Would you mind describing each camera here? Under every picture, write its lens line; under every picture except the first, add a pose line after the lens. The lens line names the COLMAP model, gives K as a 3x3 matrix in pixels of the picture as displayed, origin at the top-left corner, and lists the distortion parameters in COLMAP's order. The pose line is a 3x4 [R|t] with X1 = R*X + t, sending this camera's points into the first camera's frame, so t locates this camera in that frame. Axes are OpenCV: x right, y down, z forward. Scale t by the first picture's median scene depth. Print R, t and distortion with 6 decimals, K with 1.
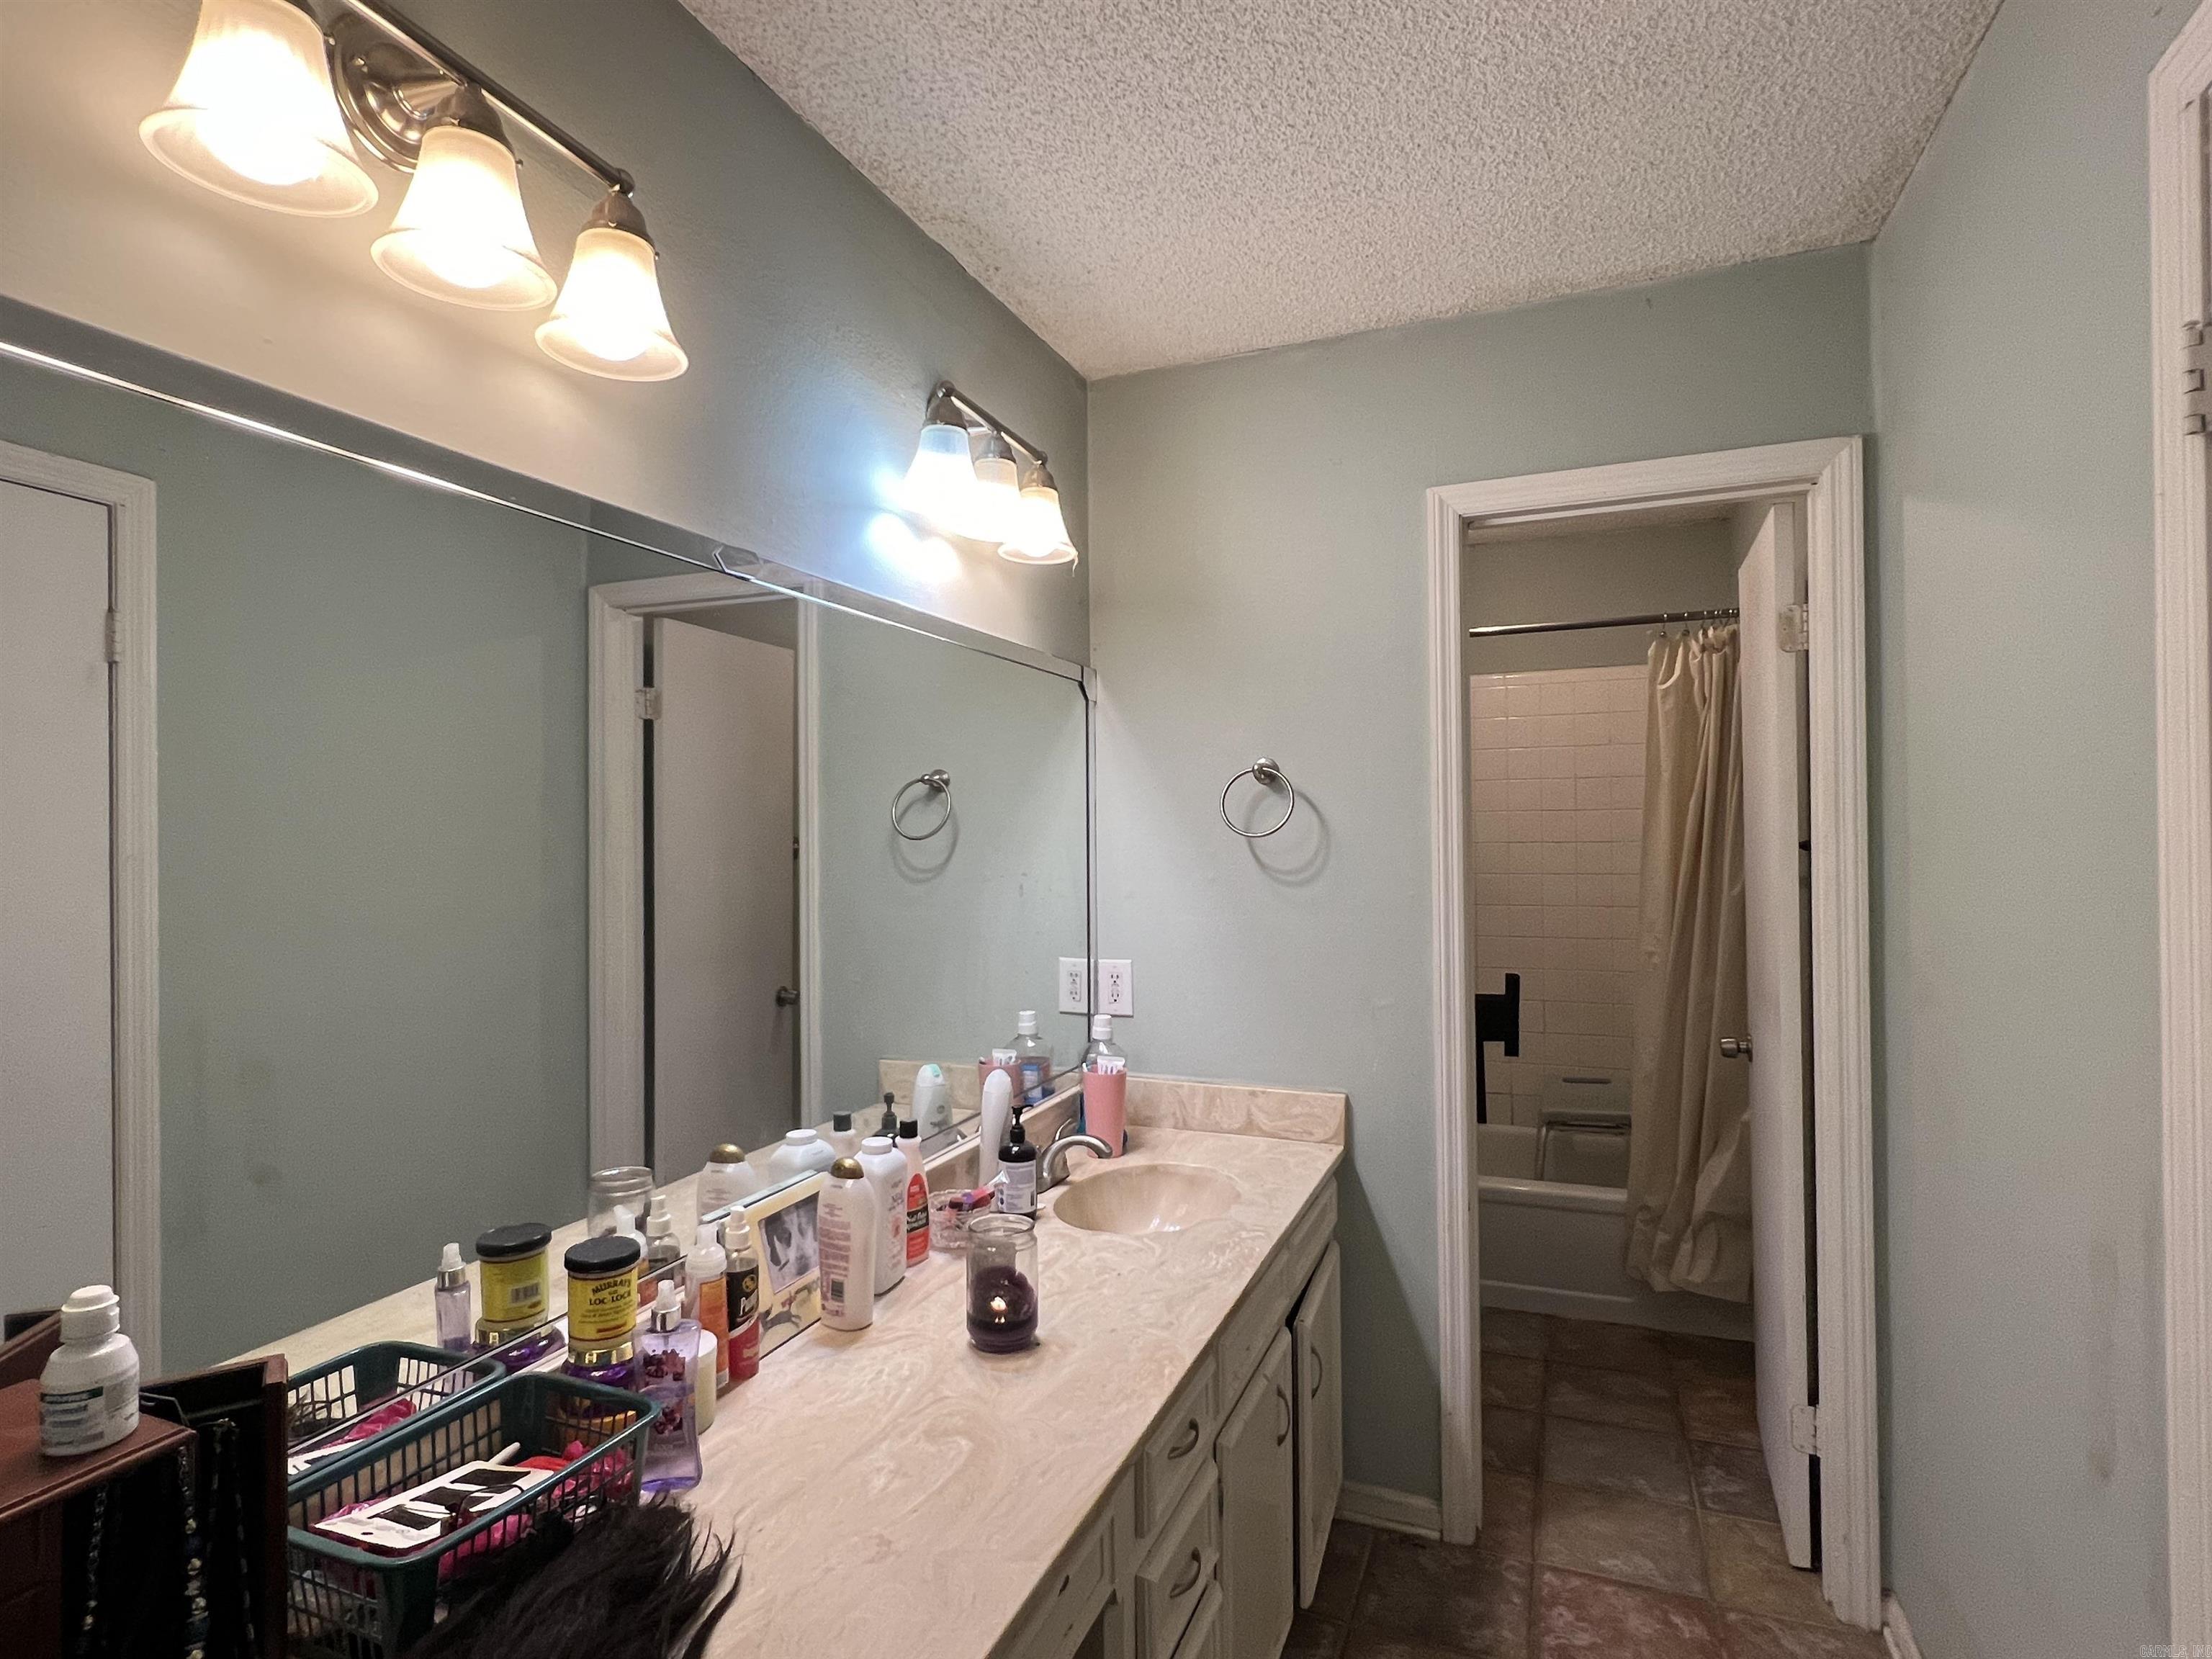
lens RADIAL K [[1160.6, 0, 1109.5], [0, 1160.6, 832.2], [0, 0, 1]] dist [-0.002298, -0.000065]
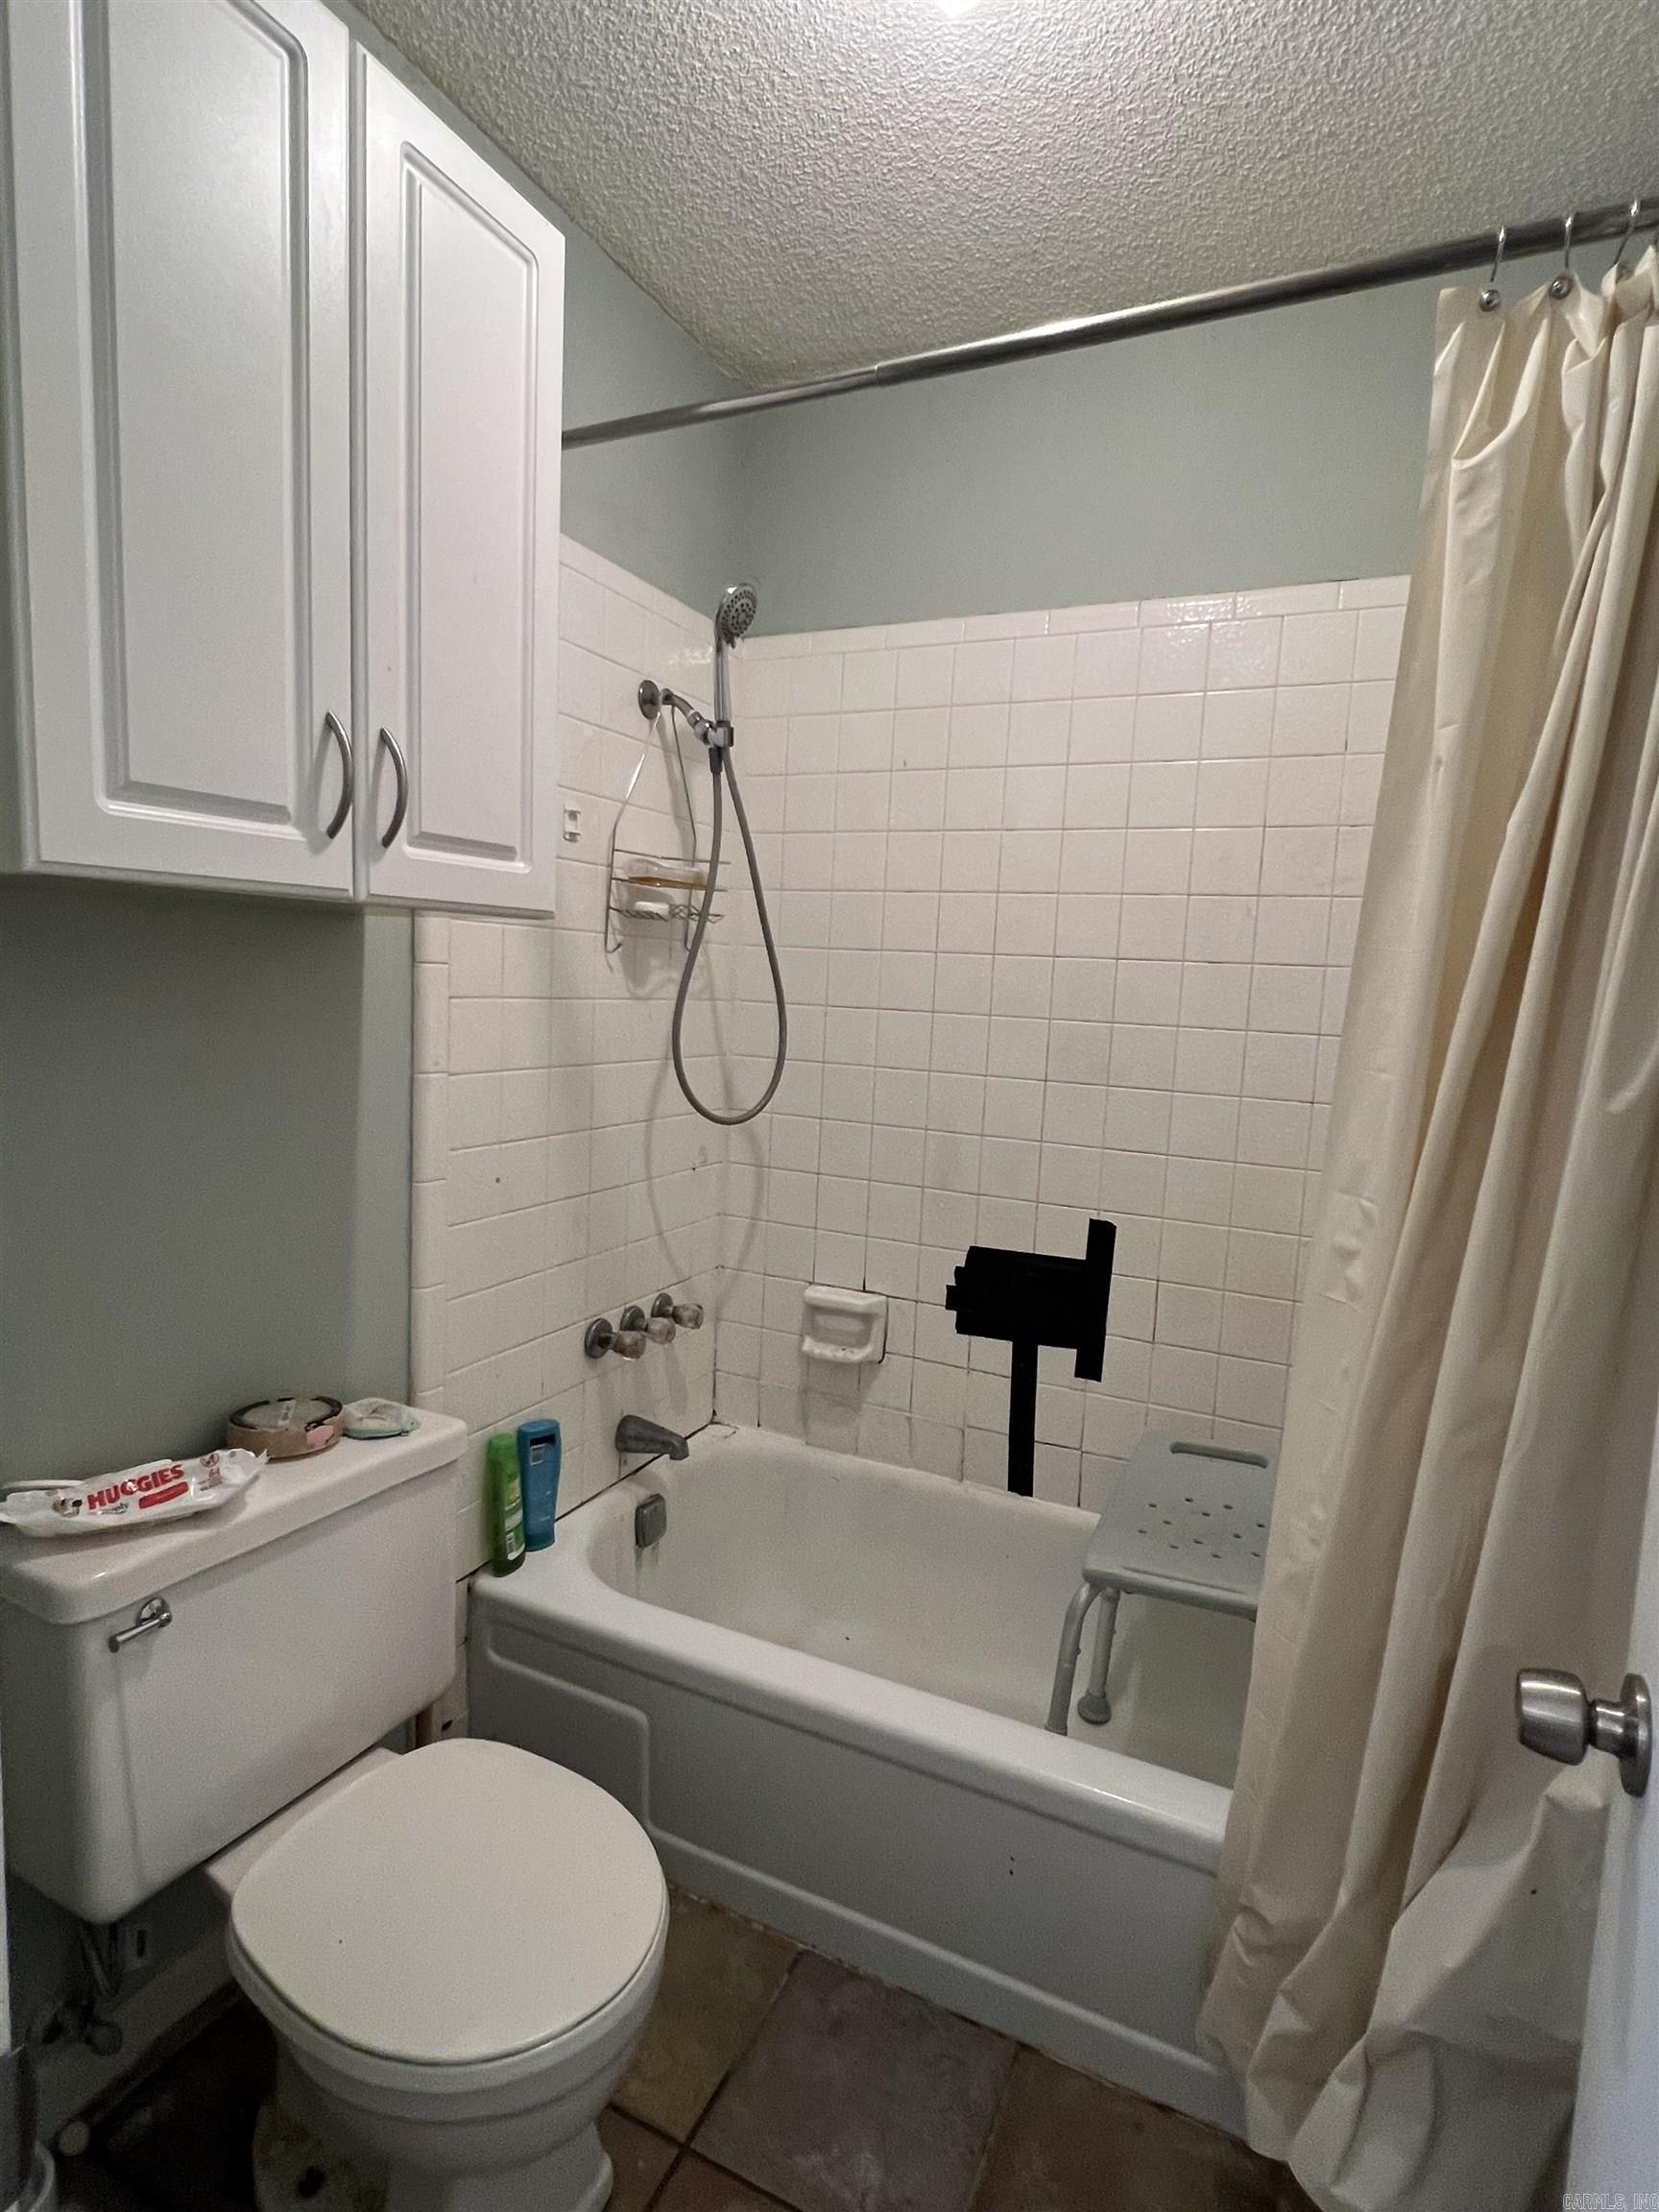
lens RADIAL K [[1160.6, 0, 825.8], [0, 1160.6, 1107.7], [0, 0, 1]] dist [-0.002298, -0.000065]
pose [[0.996534, 0.061334, -0.056199, 0.330779], [-0.054374, 0.991528, 0.117968, 0.027151], [0.062958, -0.114503, 0.991426, 0.652710]]
